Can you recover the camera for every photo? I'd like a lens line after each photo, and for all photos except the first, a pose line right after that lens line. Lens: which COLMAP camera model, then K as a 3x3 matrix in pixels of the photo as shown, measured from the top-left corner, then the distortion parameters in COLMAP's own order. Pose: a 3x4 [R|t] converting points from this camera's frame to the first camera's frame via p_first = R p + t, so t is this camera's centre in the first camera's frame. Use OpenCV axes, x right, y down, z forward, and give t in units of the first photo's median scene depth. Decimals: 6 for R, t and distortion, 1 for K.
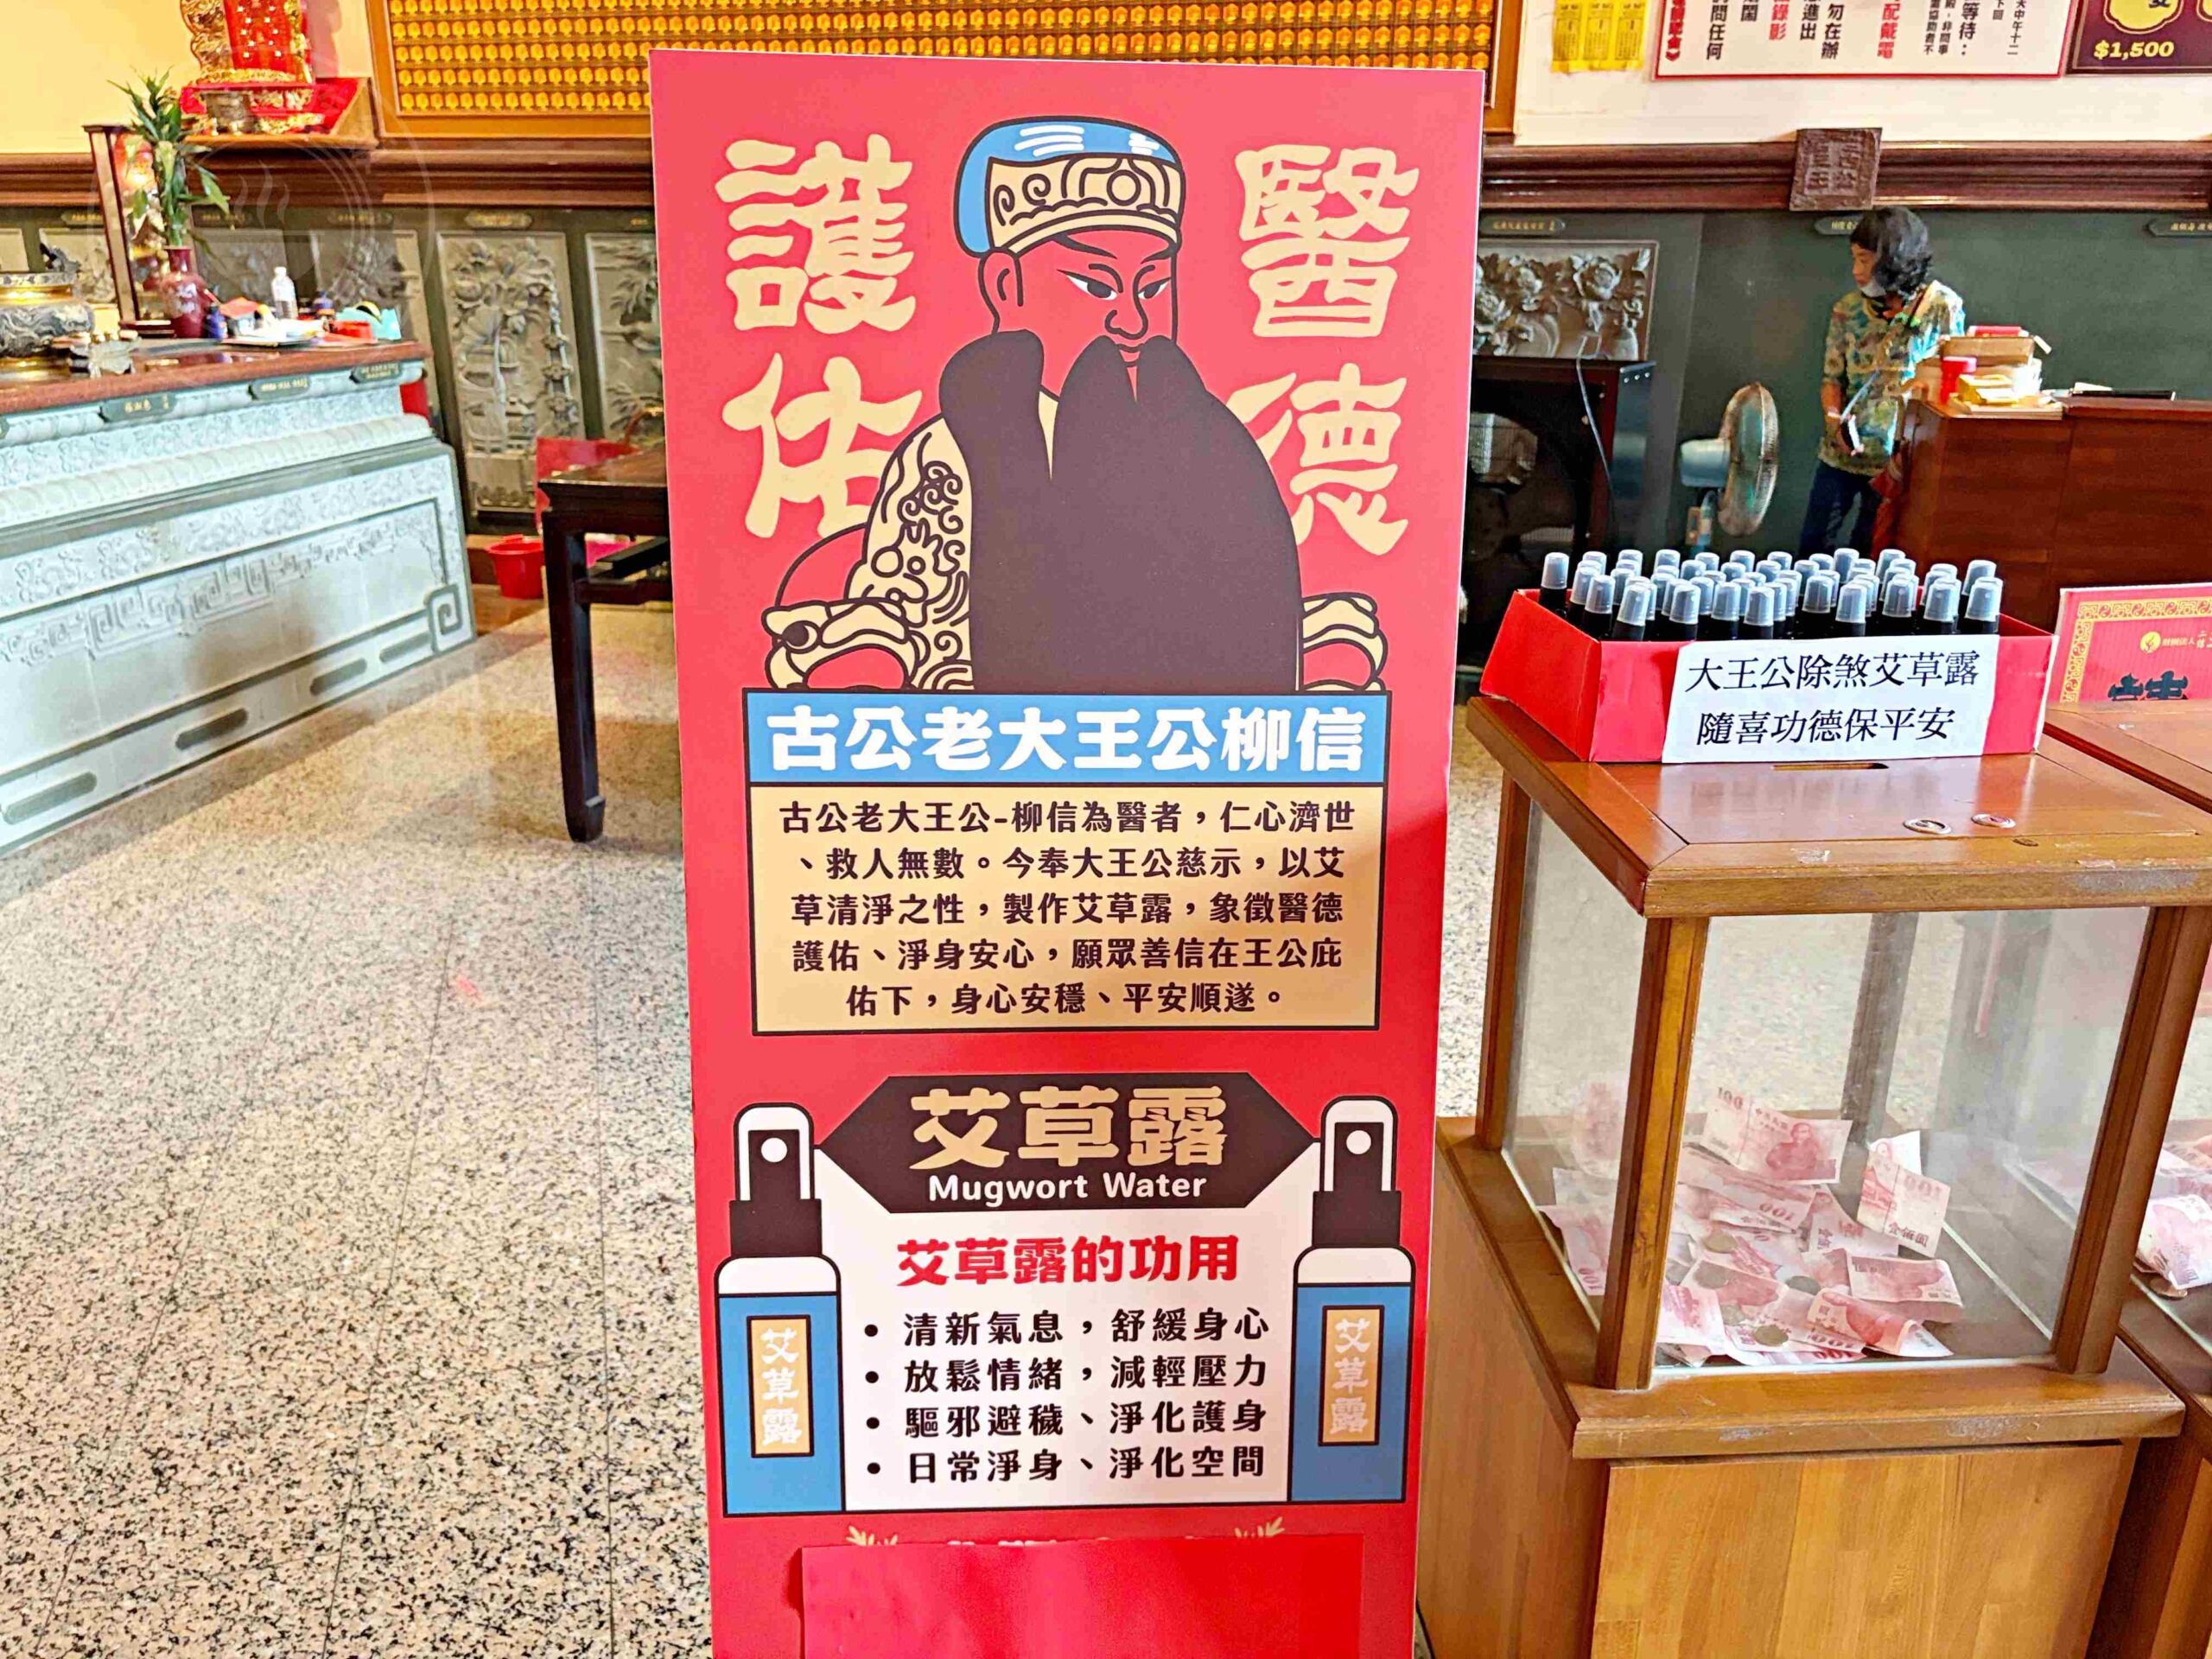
lens RADIAL K [[1640.2, 0, 1040.2], [0, 1640.2, 791.1], [0, 0, 1]] dist [0.052147, -0.062074]
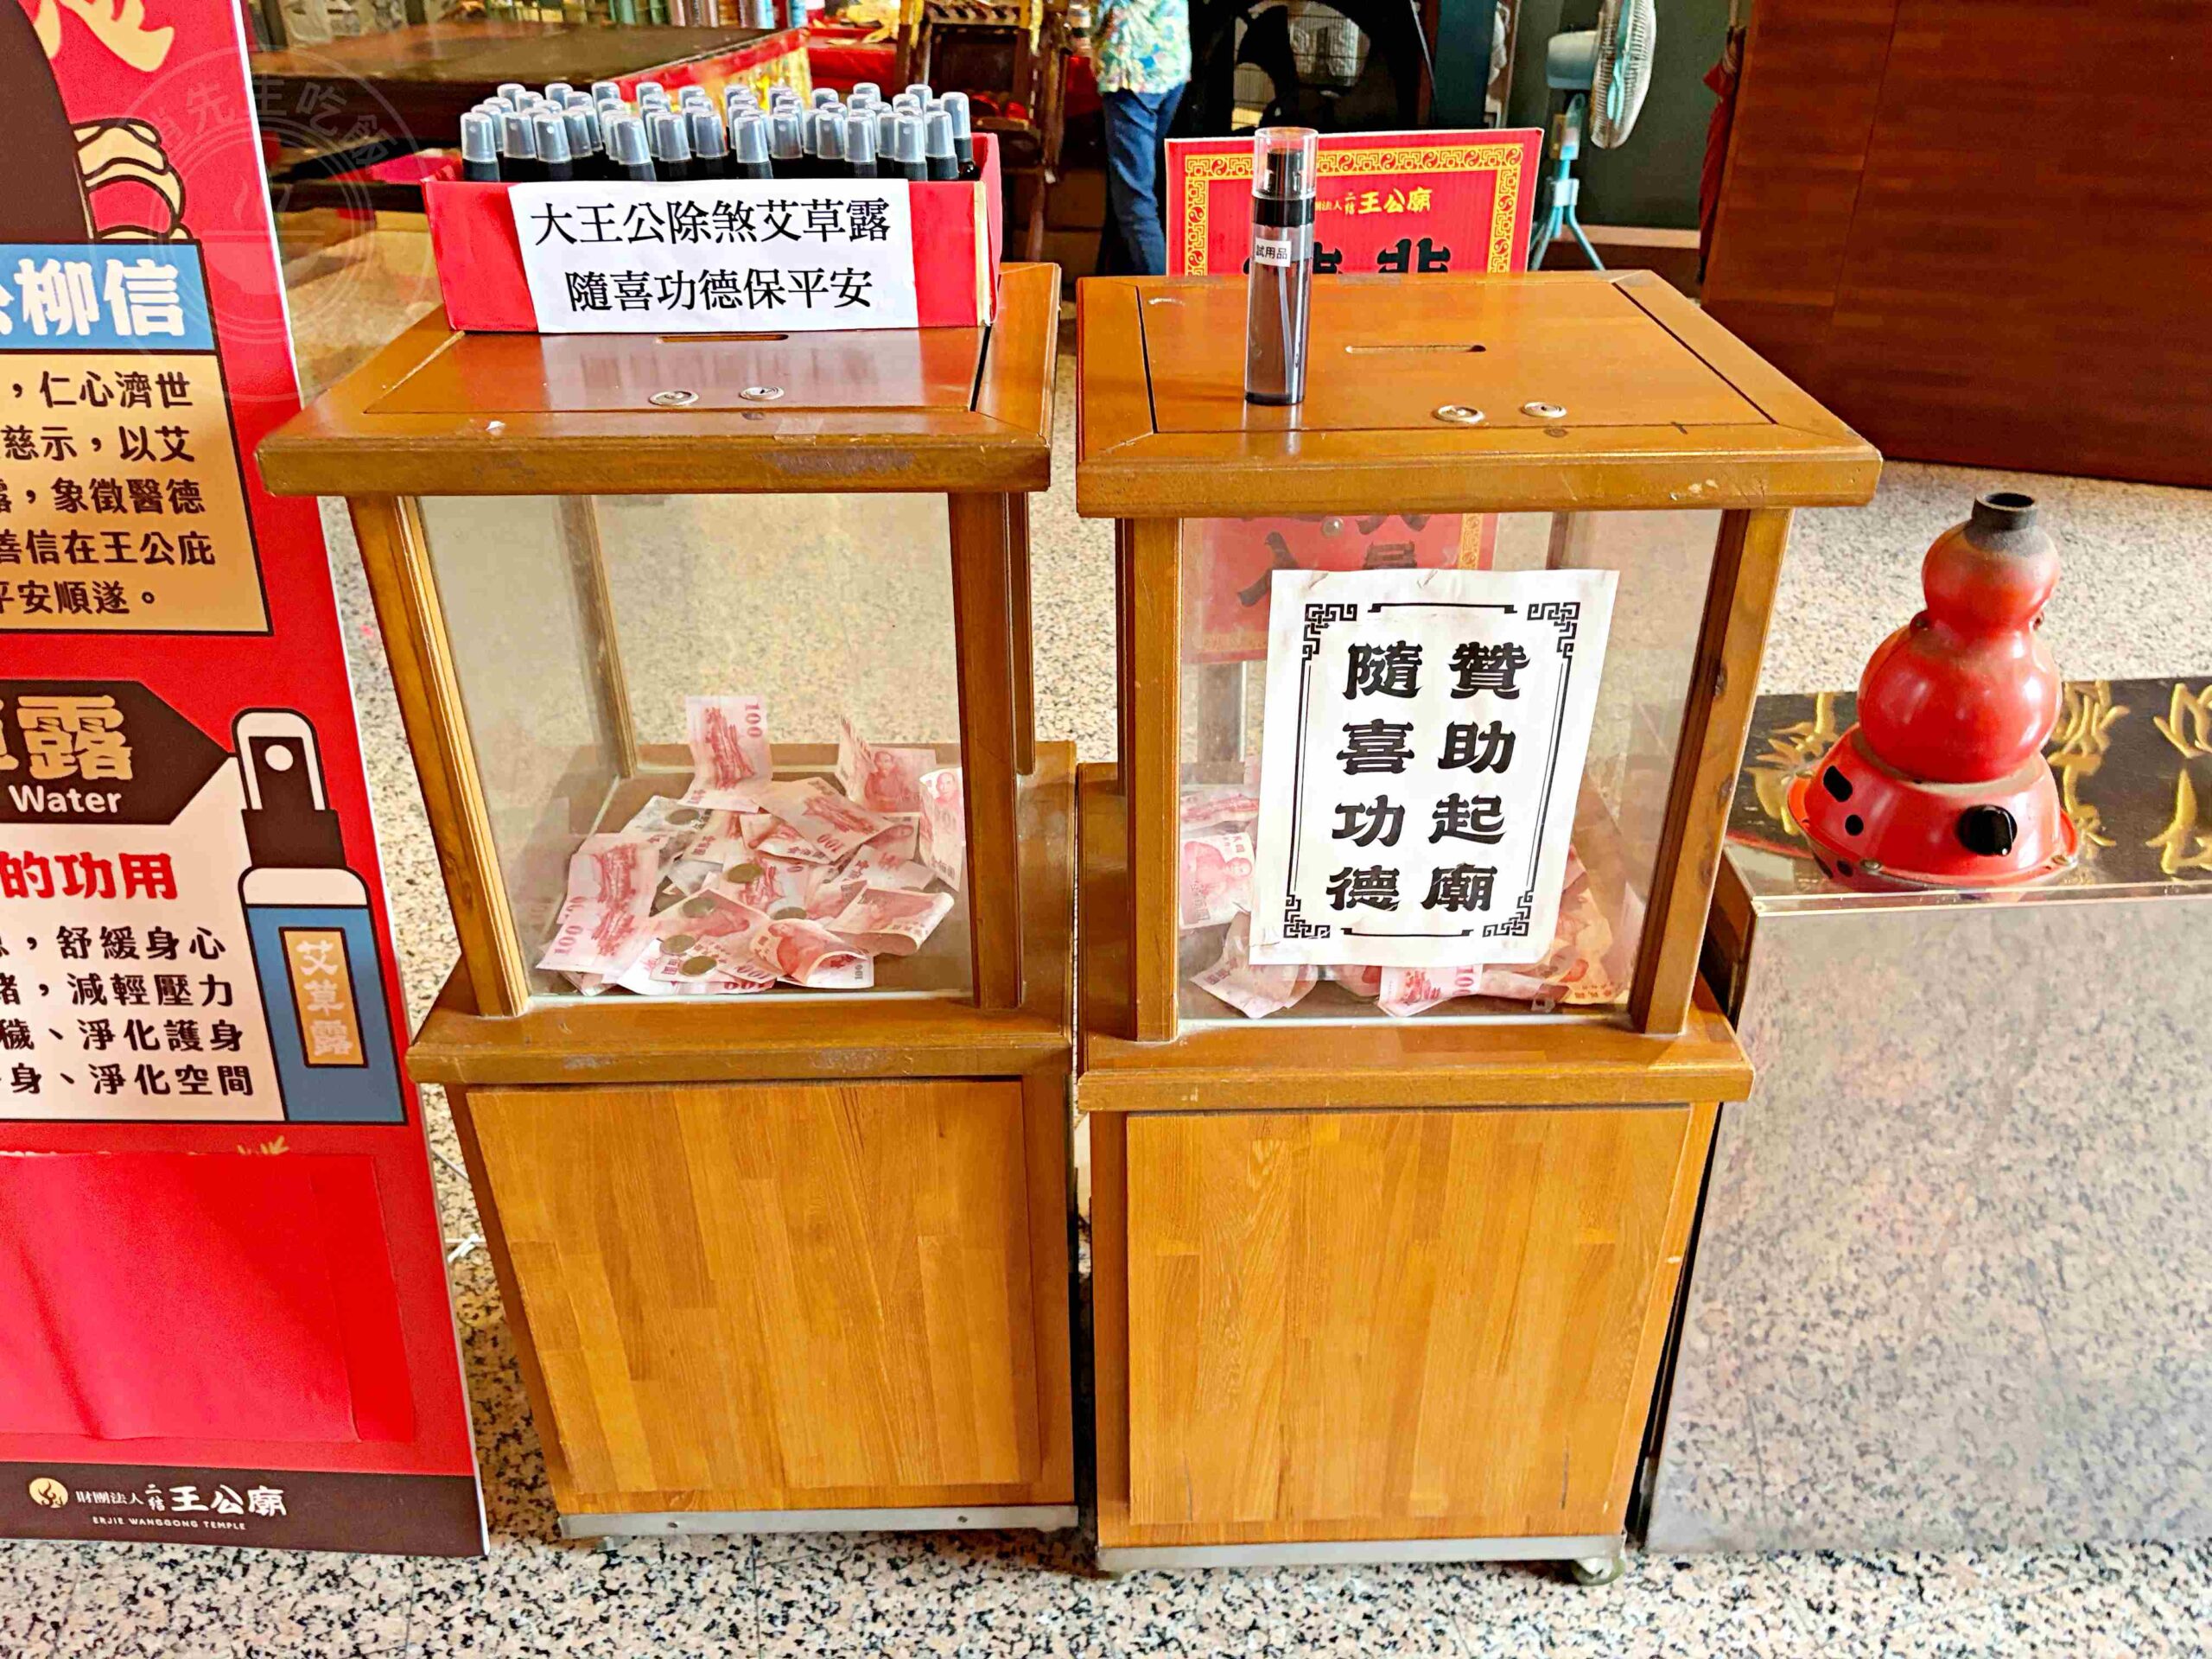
lens RADIAL K [[1640.2, 0, 1060.3], [0, 1640.2, 772.2], [0, 0, 1]] dist [0.052147, -0.062074]
pose [[0.998721, 0.018785, -0.046943, 0.686891], [-0.009389, 0.981178, 0.192876, 0.039411], [0.049683, -0.192188, 0.980100, 0.115193]]
